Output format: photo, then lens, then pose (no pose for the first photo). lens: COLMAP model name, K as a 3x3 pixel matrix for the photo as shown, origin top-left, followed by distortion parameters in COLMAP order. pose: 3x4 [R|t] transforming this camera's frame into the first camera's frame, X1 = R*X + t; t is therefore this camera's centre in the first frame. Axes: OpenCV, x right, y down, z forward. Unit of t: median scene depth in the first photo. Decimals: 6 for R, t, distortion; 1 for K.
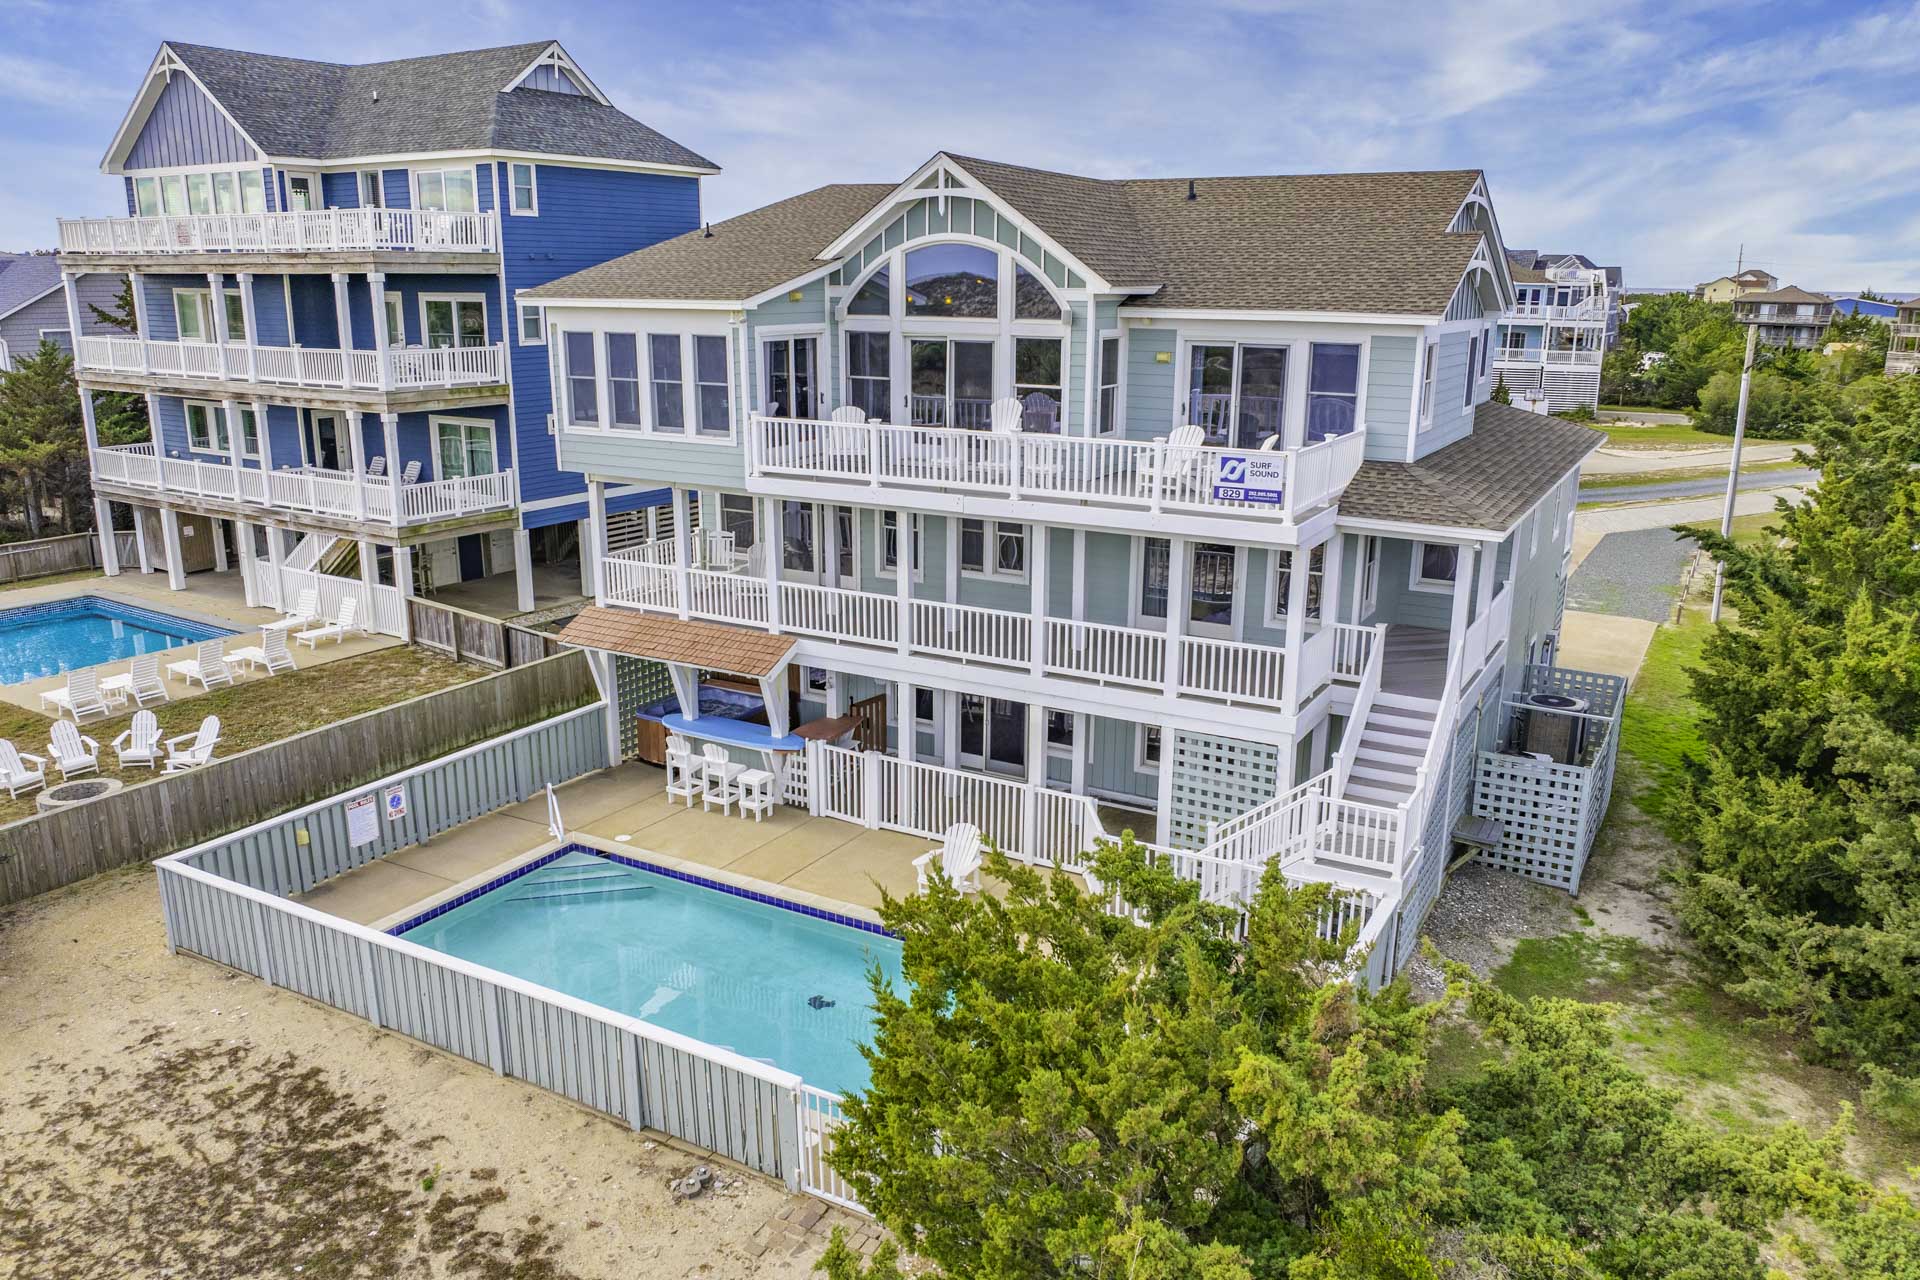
lens RADIAL K [[1404.9, 0, 966.6], [0, 1404.9, 668.4], [0, 0, 1]] dist [-0.033988, -0.002556]
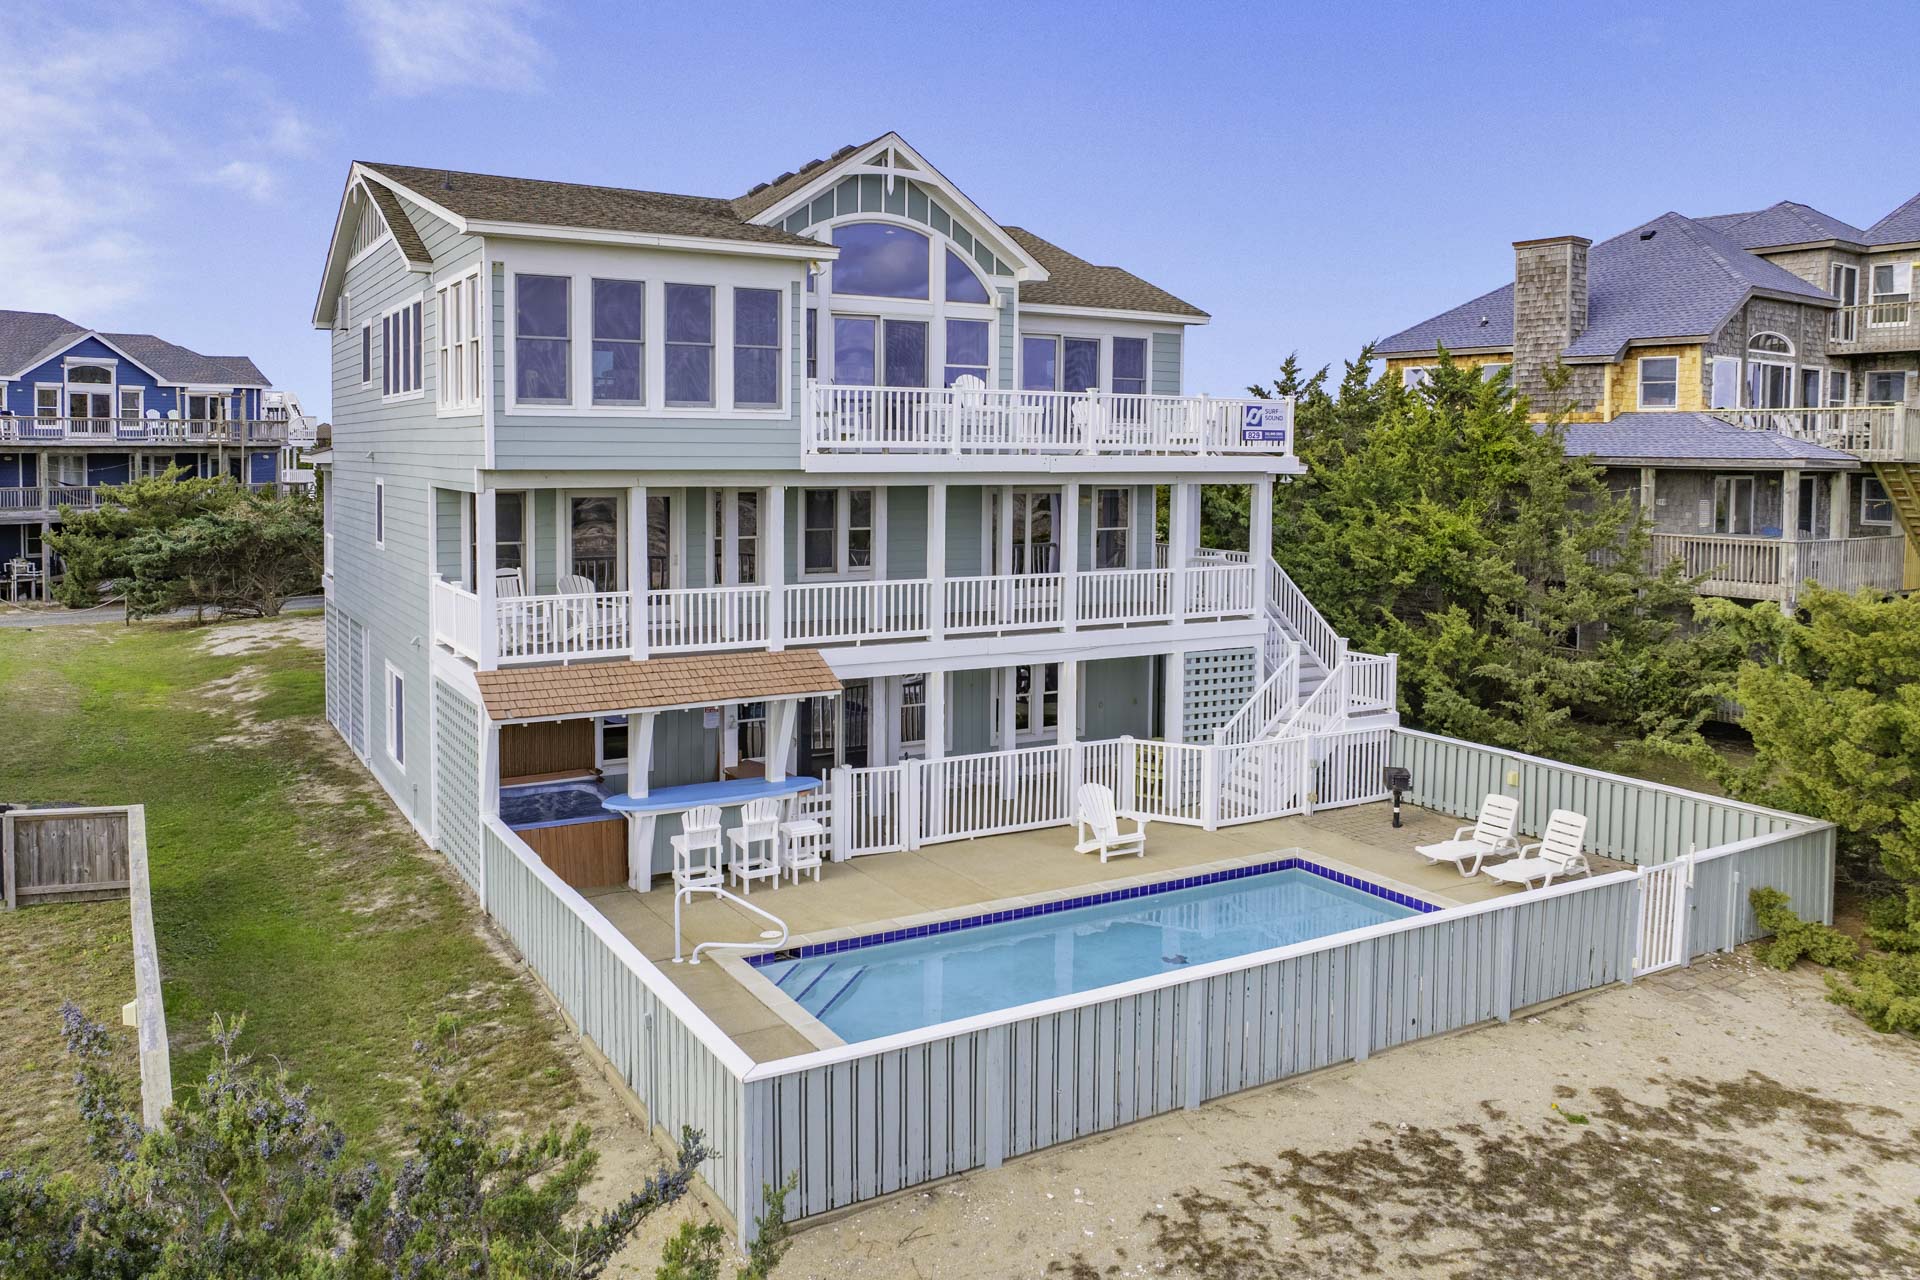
lens RADIAL K [[1426.1, 0, 951.7], [0, 1426.1, 510.3], [0, 0, 1]] dist [-0.031842, -0.001615]
pose [[0.509182, -0.039887, 0.859734, -0.895419], [0.228046, 0.969474, -0.090082, -0.007028], [-0.829897, 0.241927, 0.502735, 0.529637]]
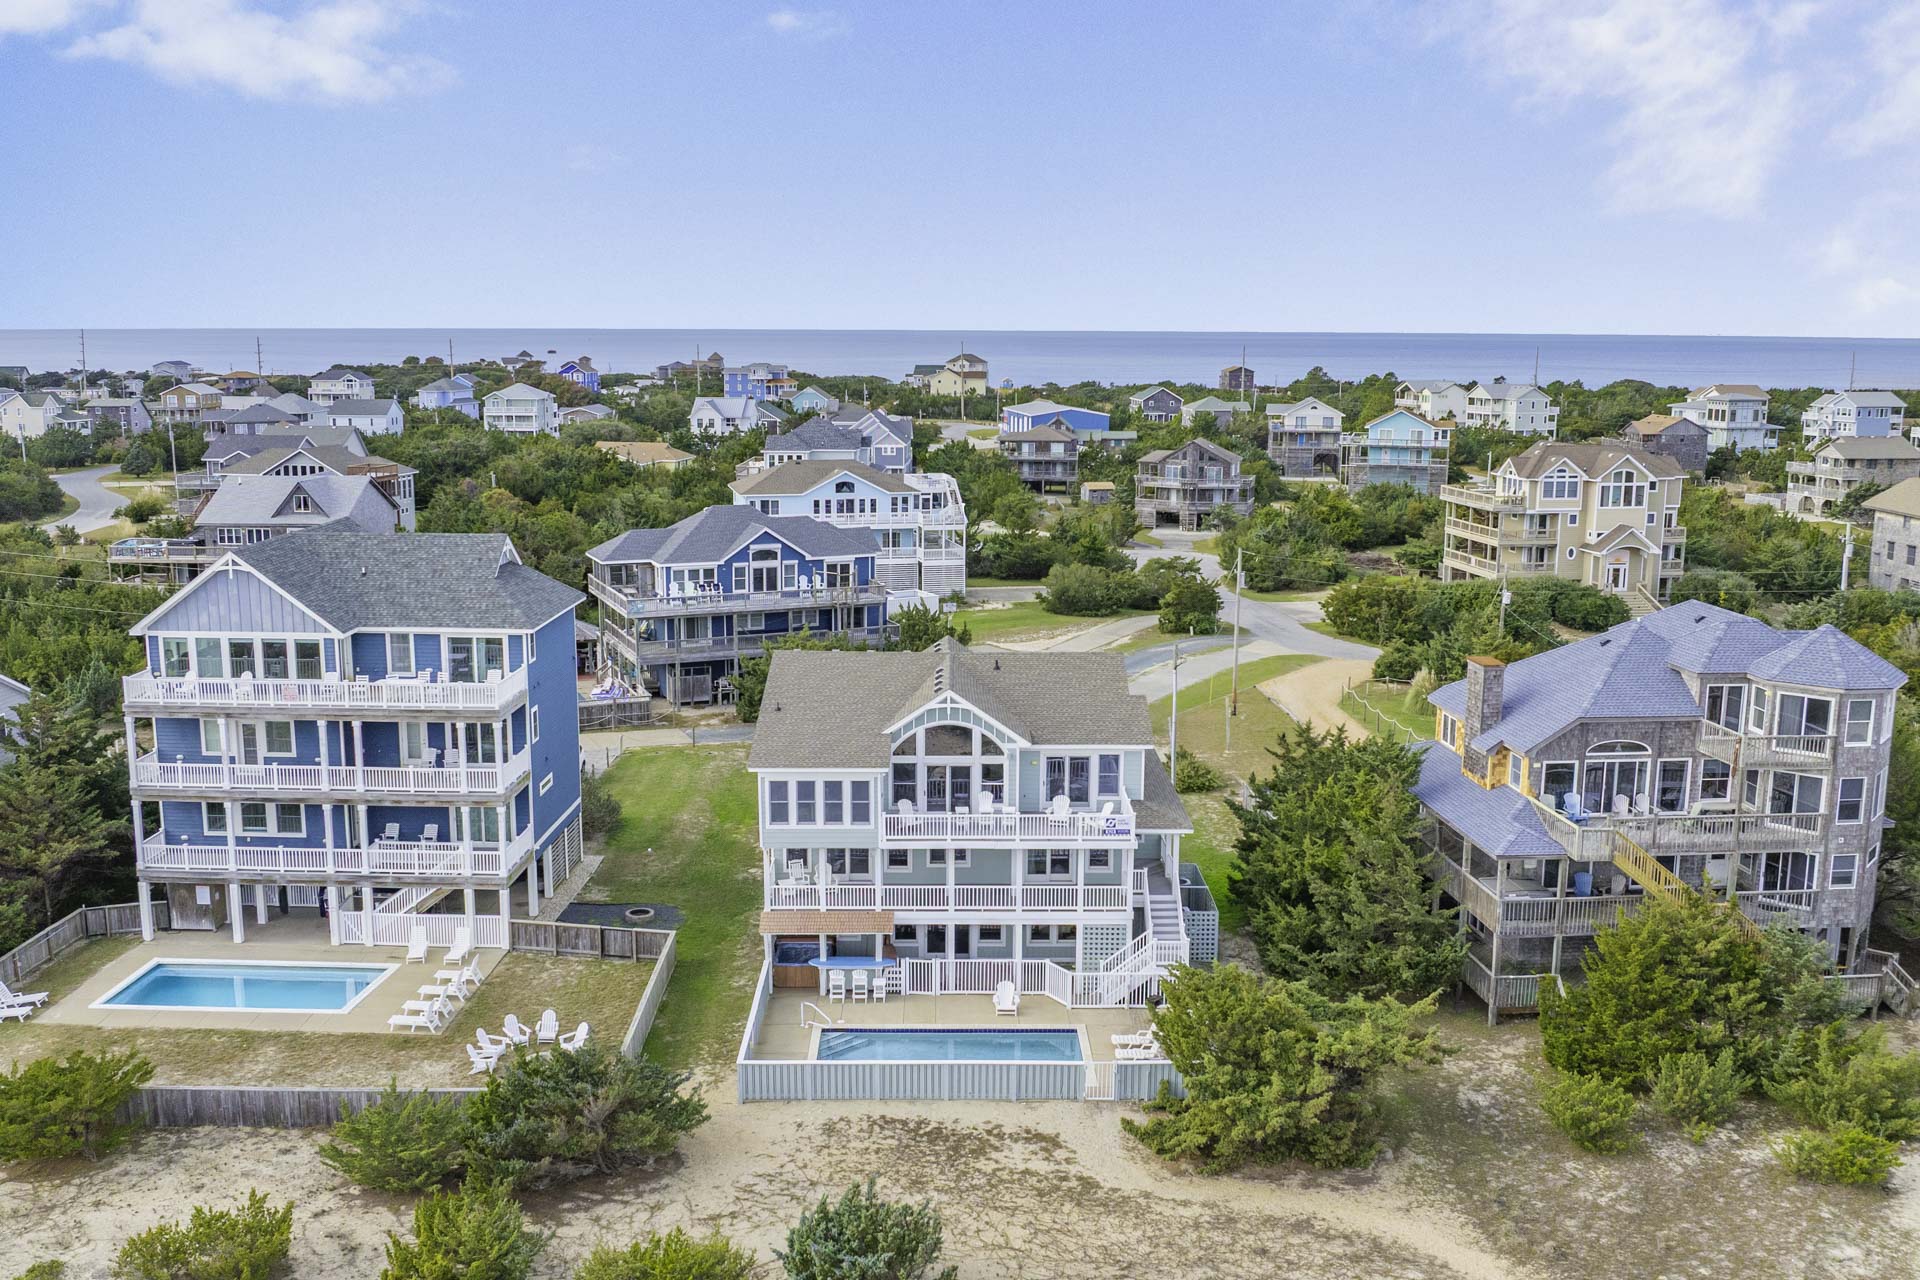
lens RADIAL K [[1717.1, 0, 960.0], [0, 1717.1, 640.0], [0, 0, 1]] dist [-0.009115, -0.006932]
pose [[0.869255, -0.092323, 0.485667, -1.379747], [0.135781, 0.989212, -0.054978, -0.298016], [-0.475352, 0.113735, 0.872413, -1.488751]]
